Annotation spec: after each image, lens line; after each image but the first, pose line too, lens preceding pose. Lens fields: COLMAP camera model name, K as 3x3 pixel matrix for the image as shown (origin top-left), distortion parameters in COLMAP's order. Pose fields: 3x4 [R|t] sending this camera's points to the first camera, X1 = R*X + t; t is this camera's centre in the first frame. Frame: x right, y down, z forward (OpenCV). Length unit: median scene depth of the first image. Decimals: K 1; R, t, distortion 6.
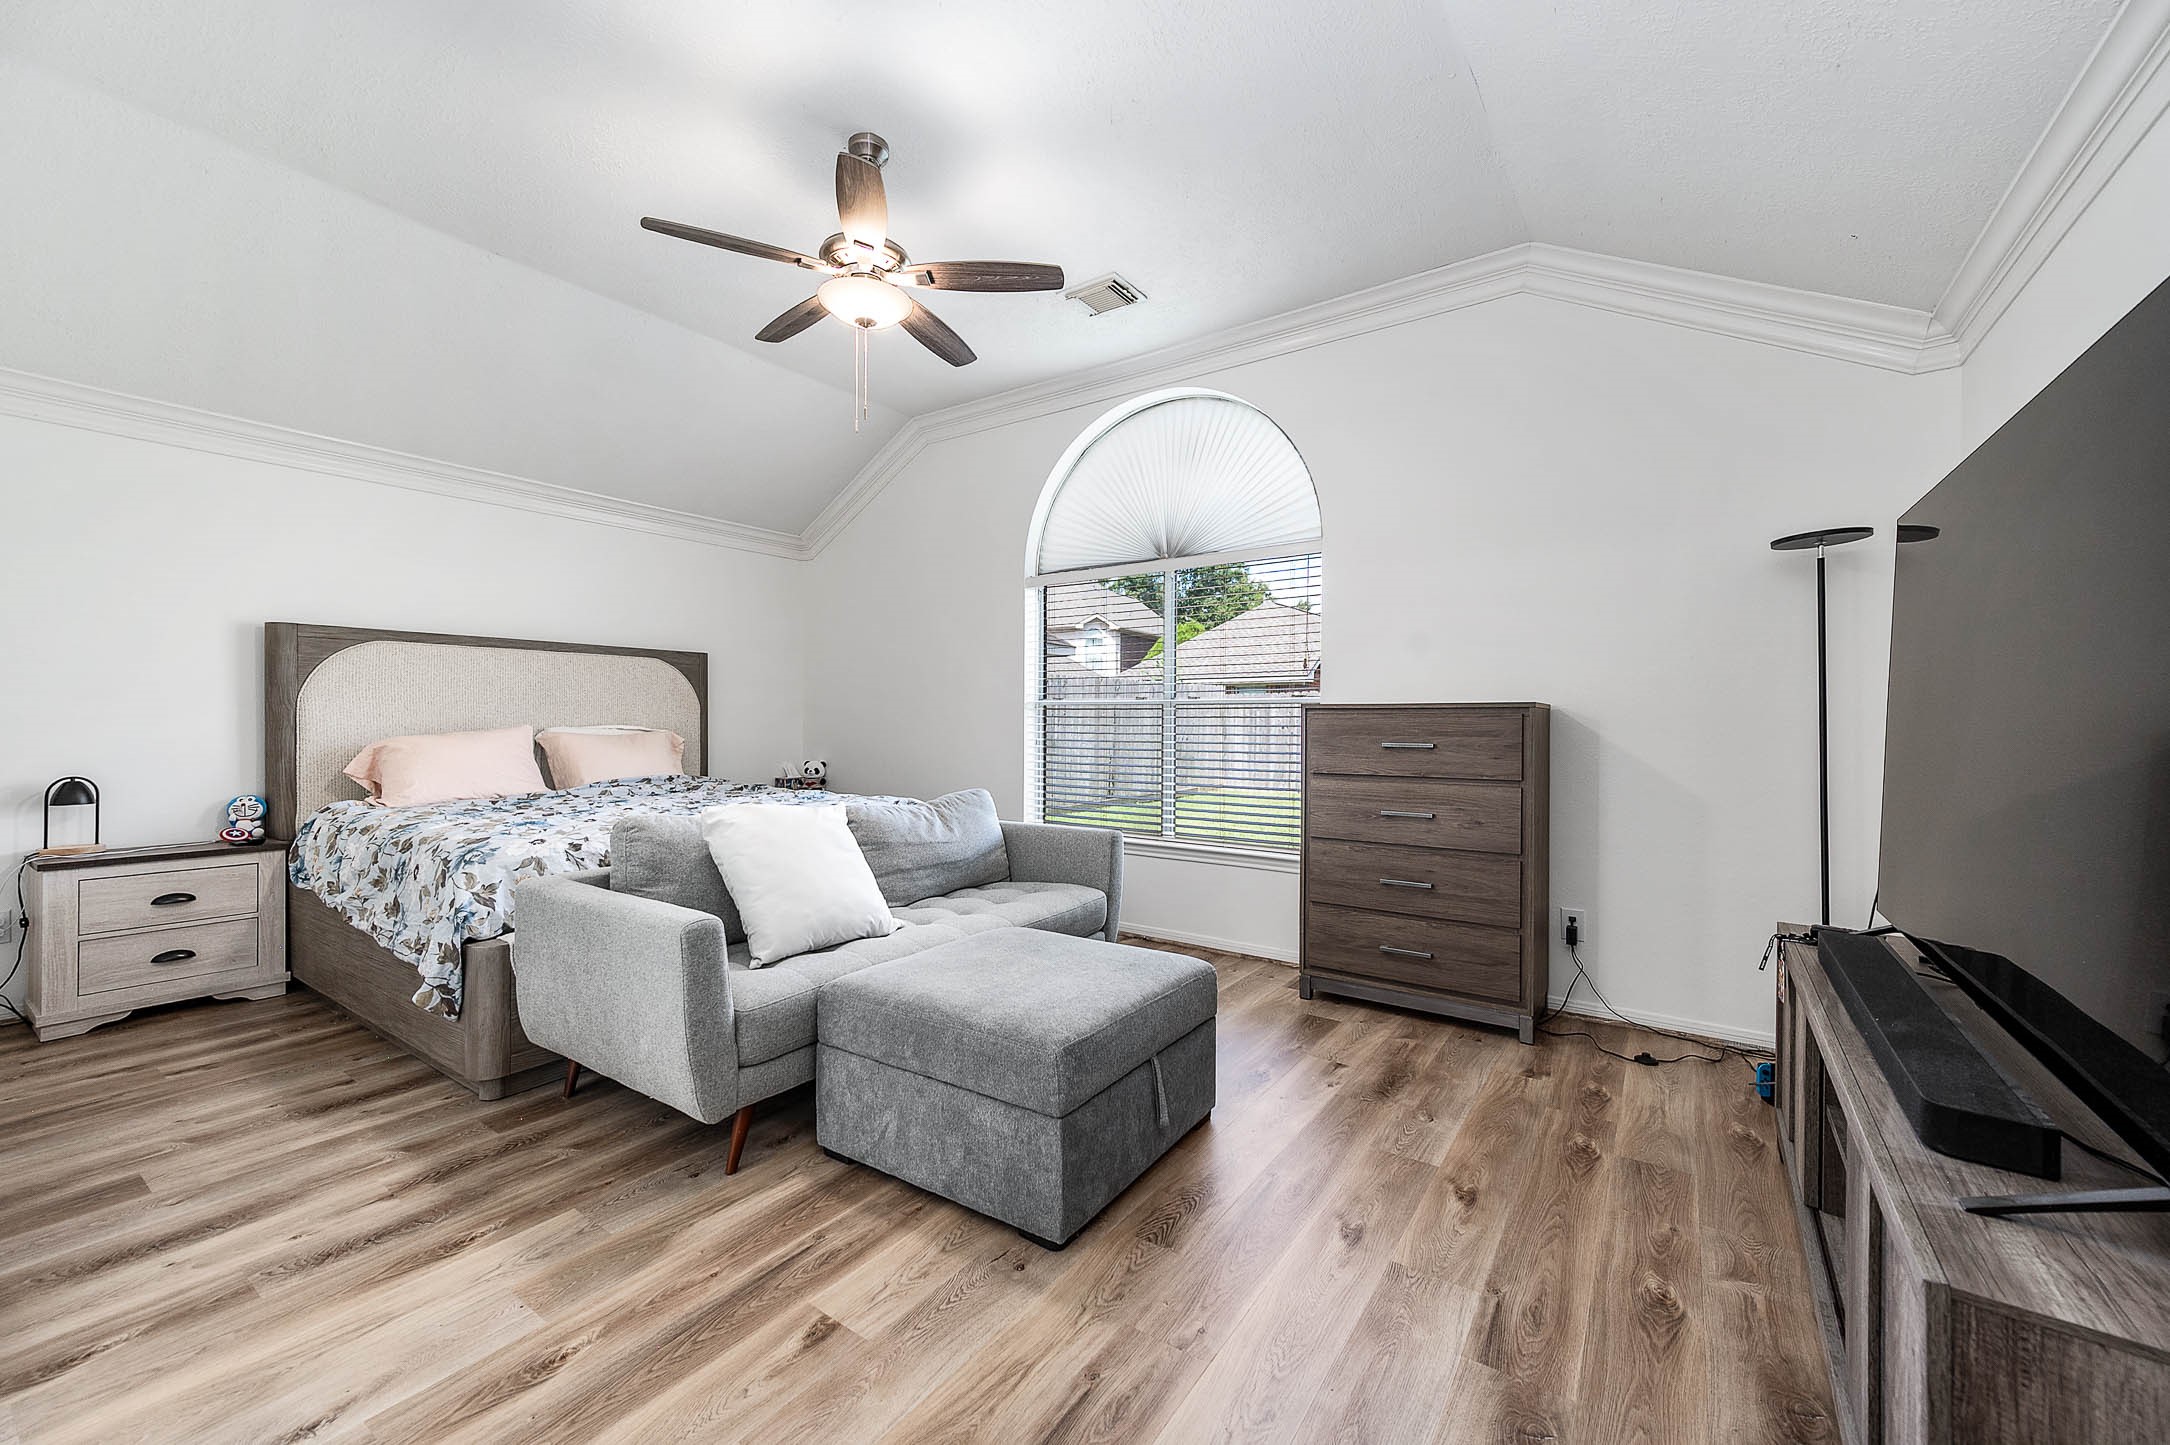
lens RADIAL K [[850.8, 0, 1085.0], [0, 850.8, 722.5], [0, 0, 1]] dist [0.006537, 0.000000]
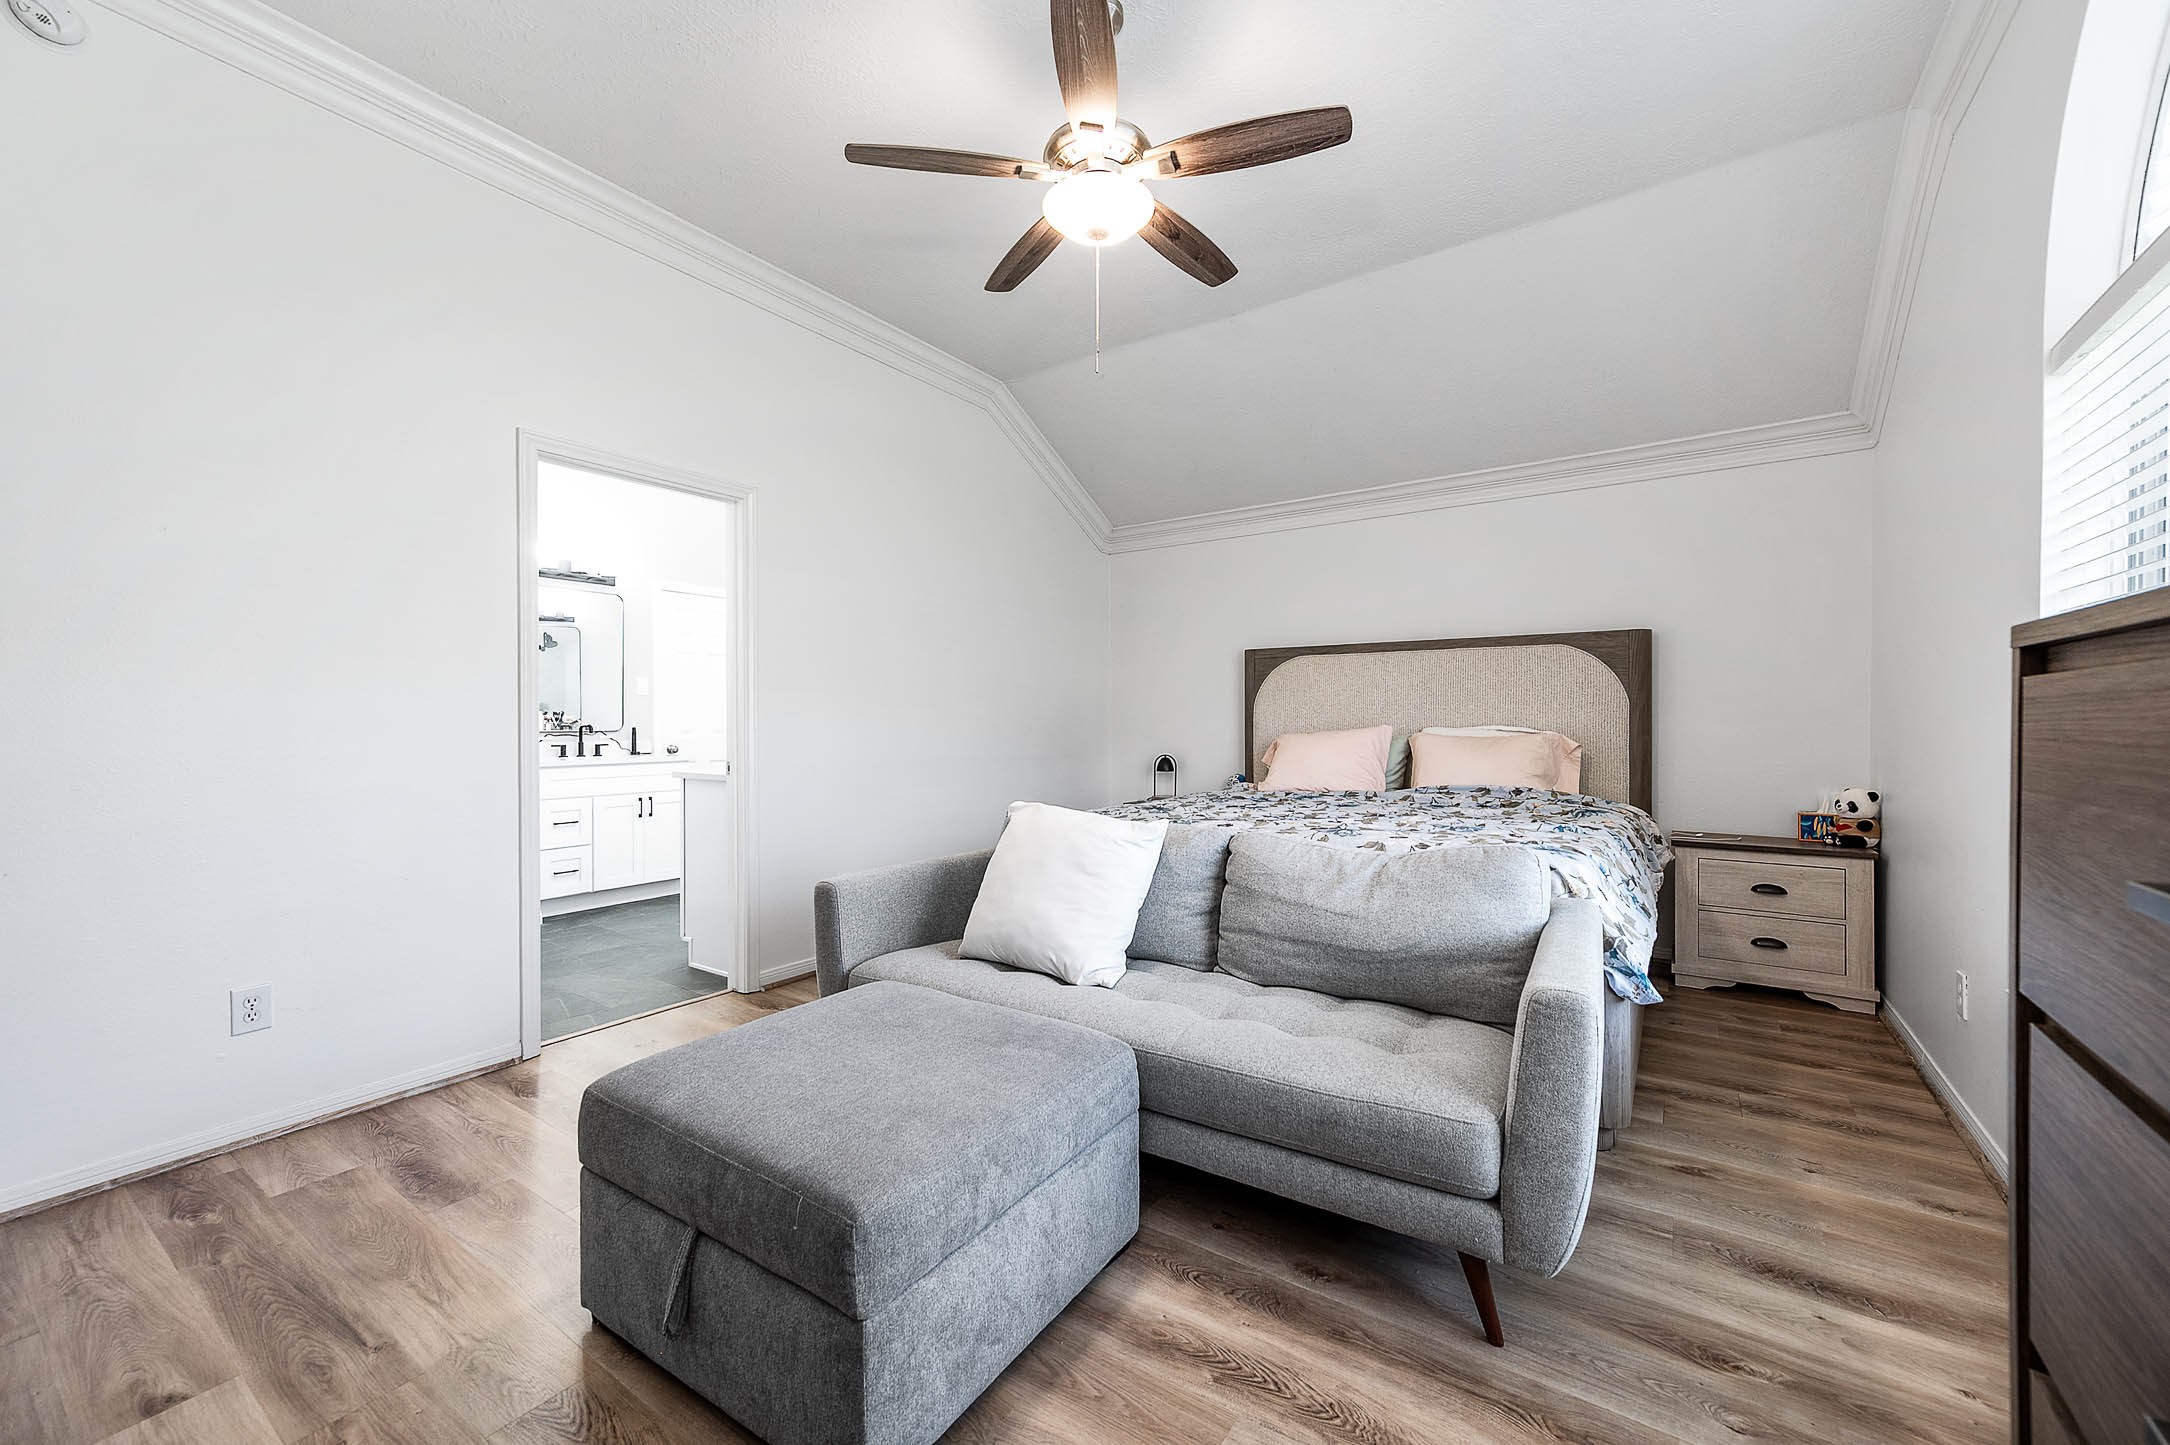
lens RADIAL K [[850.8, 0, 1085.0], [0, 850.8, 722.5], [0, 0, 1]] dist [0.006537, 0.000000]
pose [[-0.004733, -0.000913, -0.999988, 0.438348], [-0.001492, 0.999998, -0.000906, 0.001171], [0.999988, 0.001487, -0.004735, 0.774791]]
